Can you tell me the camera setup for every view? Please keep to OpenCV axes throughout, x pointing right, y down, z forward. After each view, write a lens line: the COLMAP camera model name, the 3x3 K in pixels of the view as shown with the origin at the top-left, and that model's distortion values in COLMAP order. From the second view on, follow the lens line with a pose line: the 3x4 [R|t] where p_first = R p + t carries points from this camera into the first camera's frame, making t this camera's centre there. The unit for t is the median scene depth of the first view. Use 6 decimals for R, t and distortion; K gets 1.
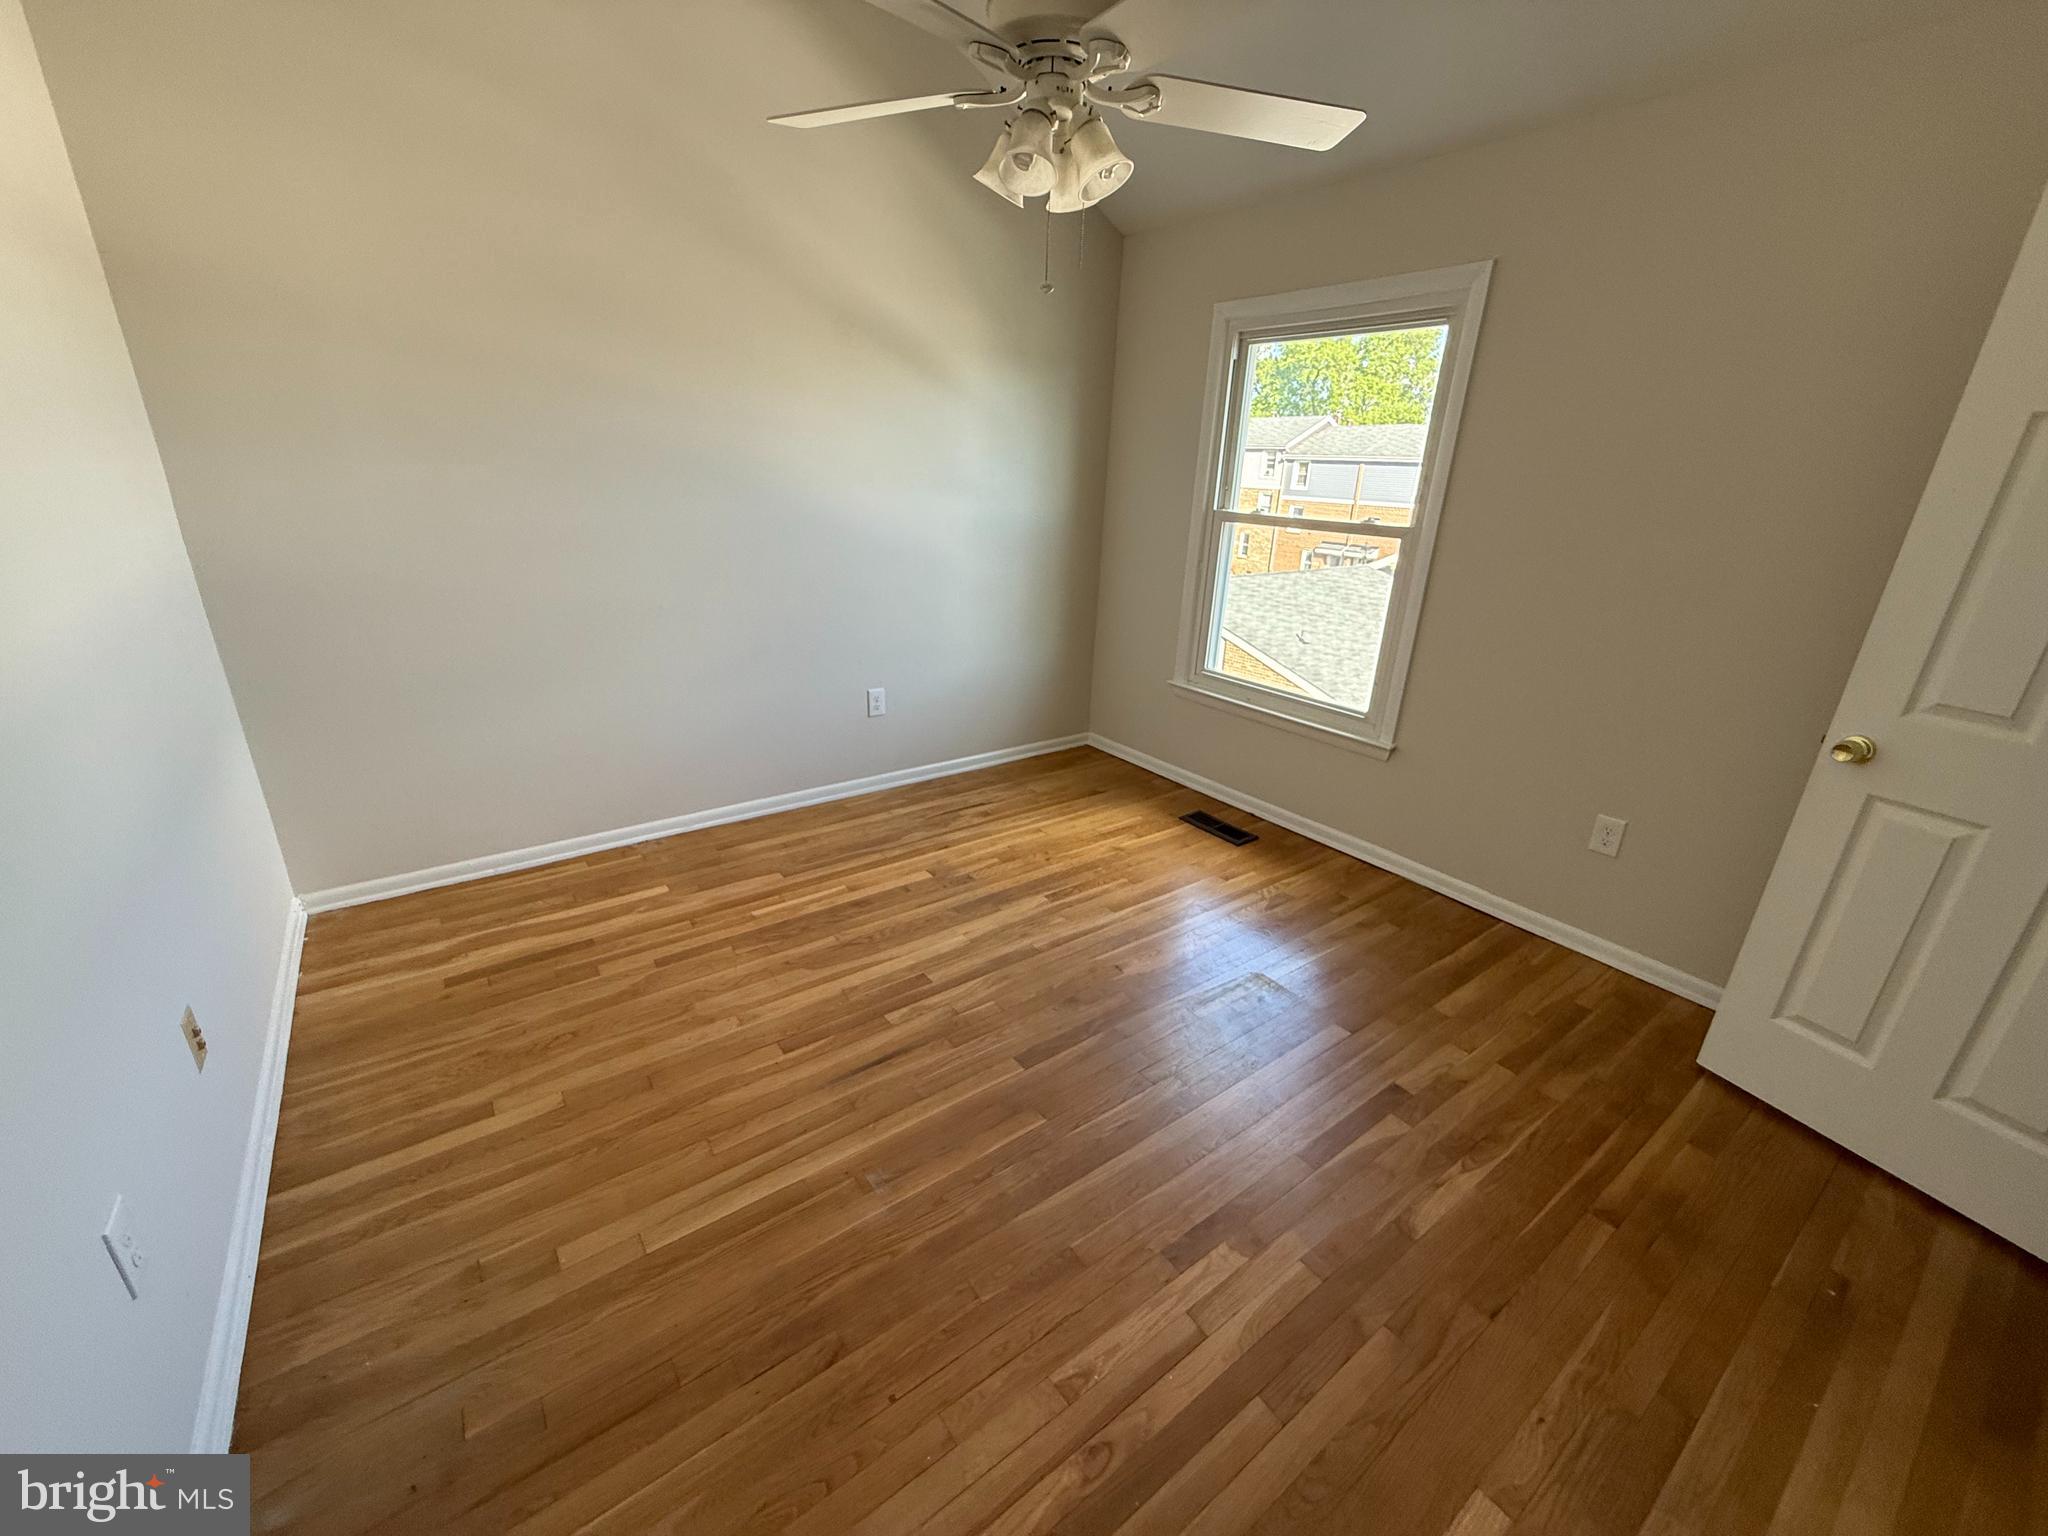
lens RADIAL K [[816.6, 0, 1028.3], [0, 816.6, 763.9], [0, 0, 1]] dist [0.002315, -0.000457]
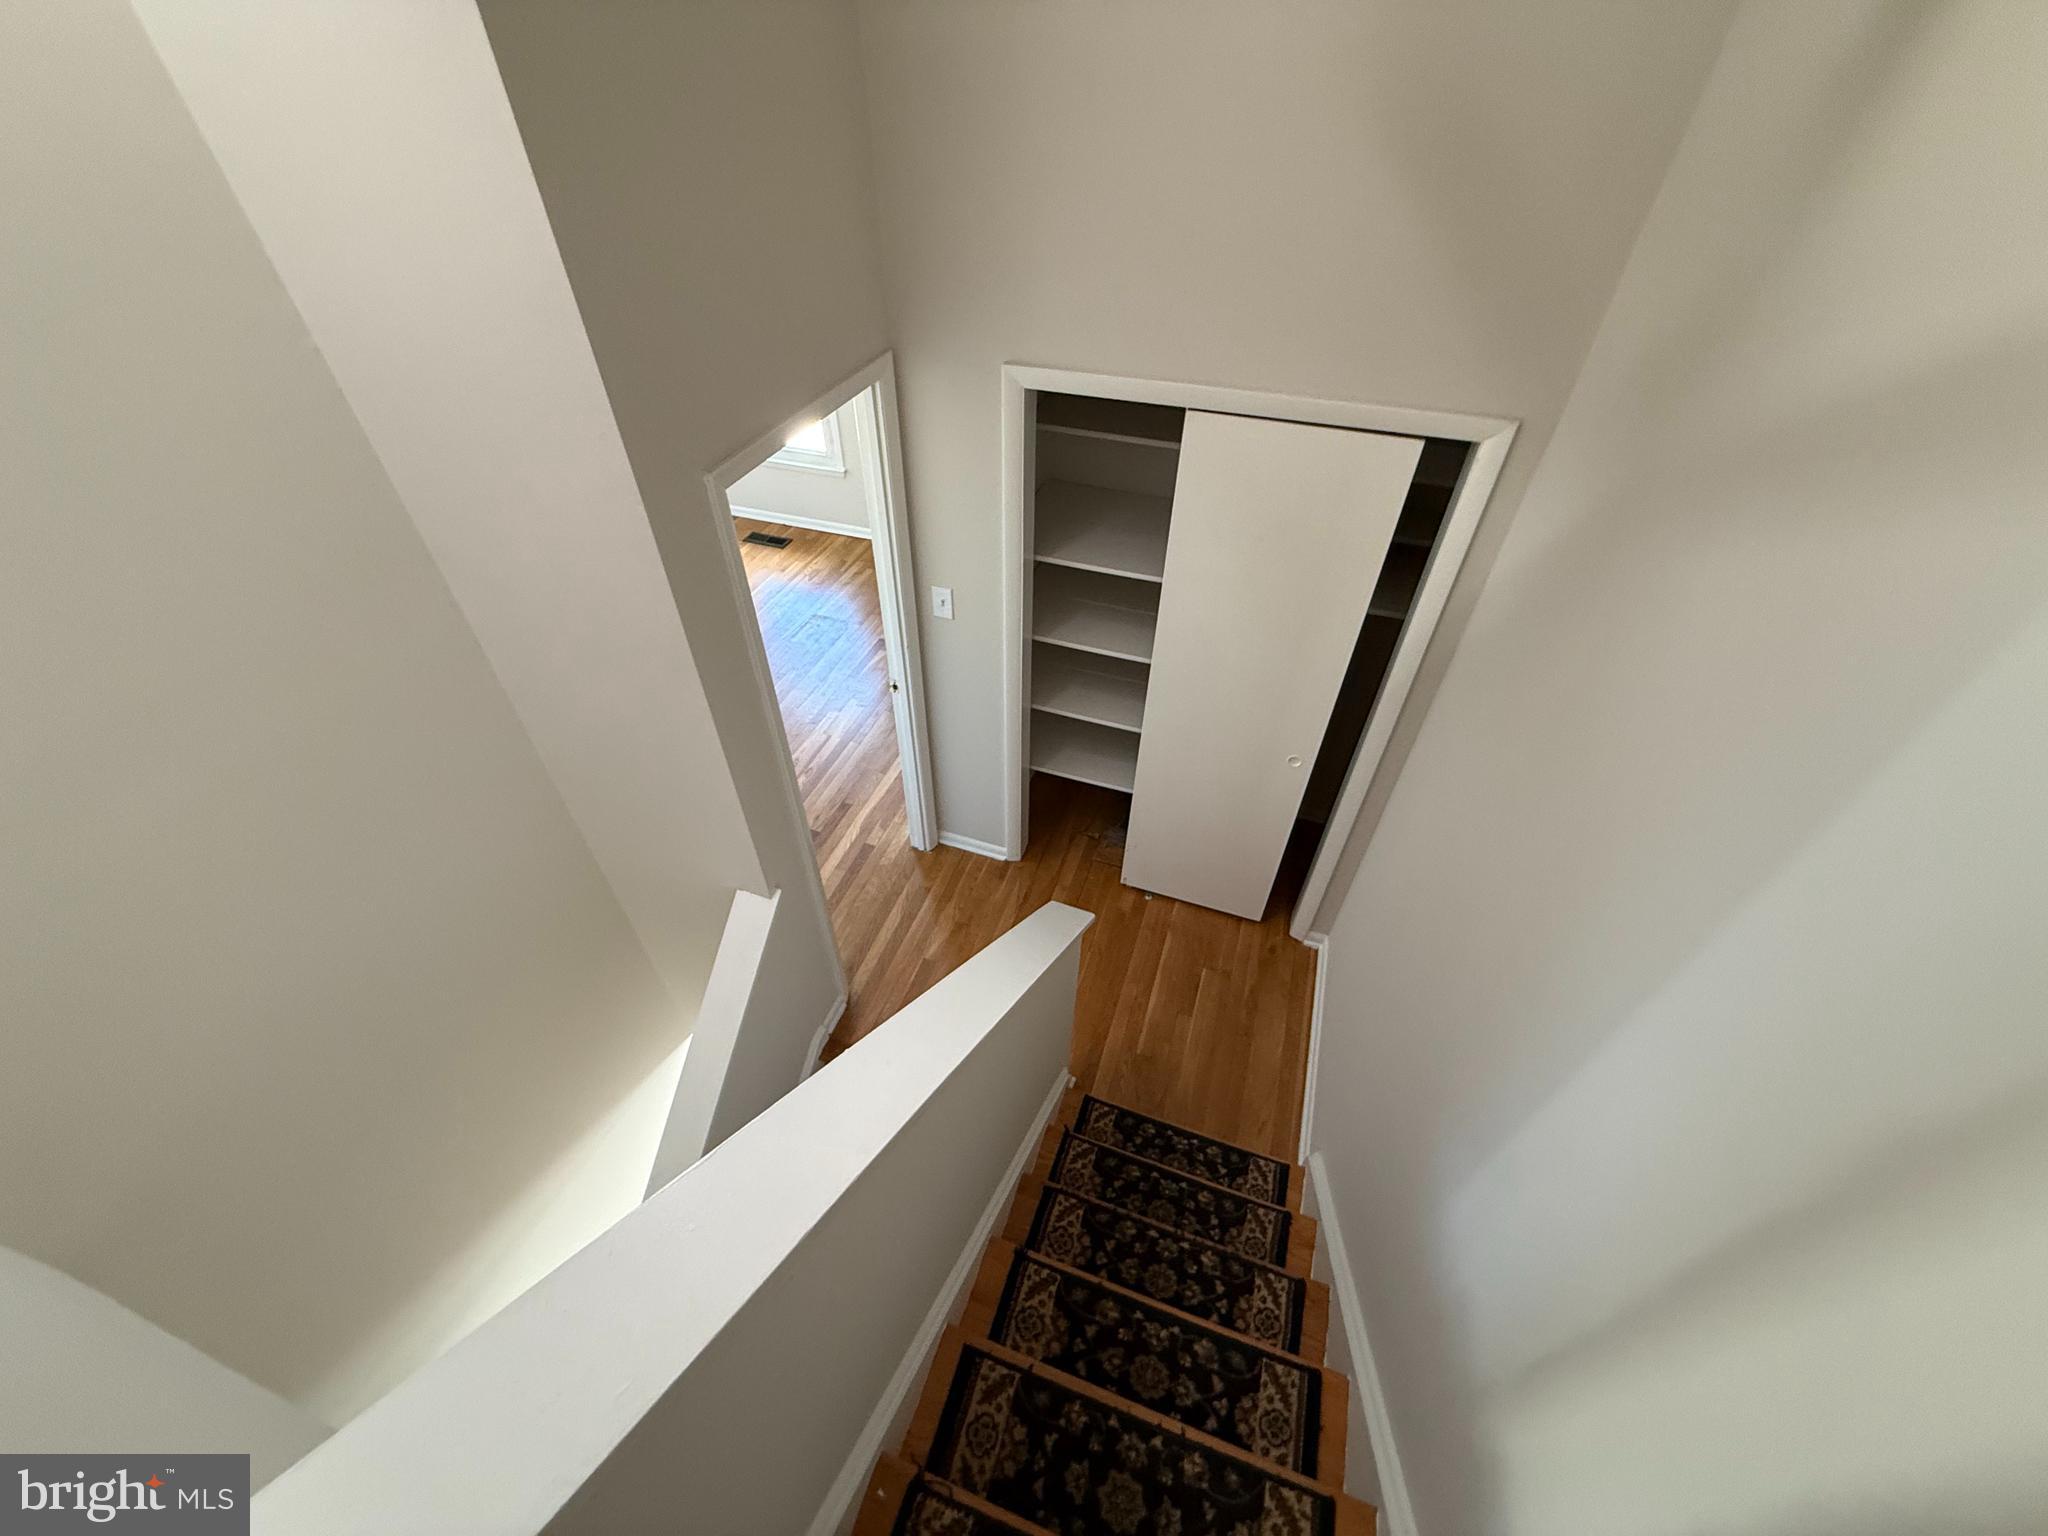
lens RADIAL K [[816.6, 0, 1022.2], [0, 816.6, 770.4], [0, 0, 1]] dist [0.002315, -0.000457]
pose [[0.829424, -0.413115, 0.376021, -0.183268], [0.222100, 0.861509, 0.456590, -0.190024], [-0.512569, -0.295192, 0.806309, -0.869484]]
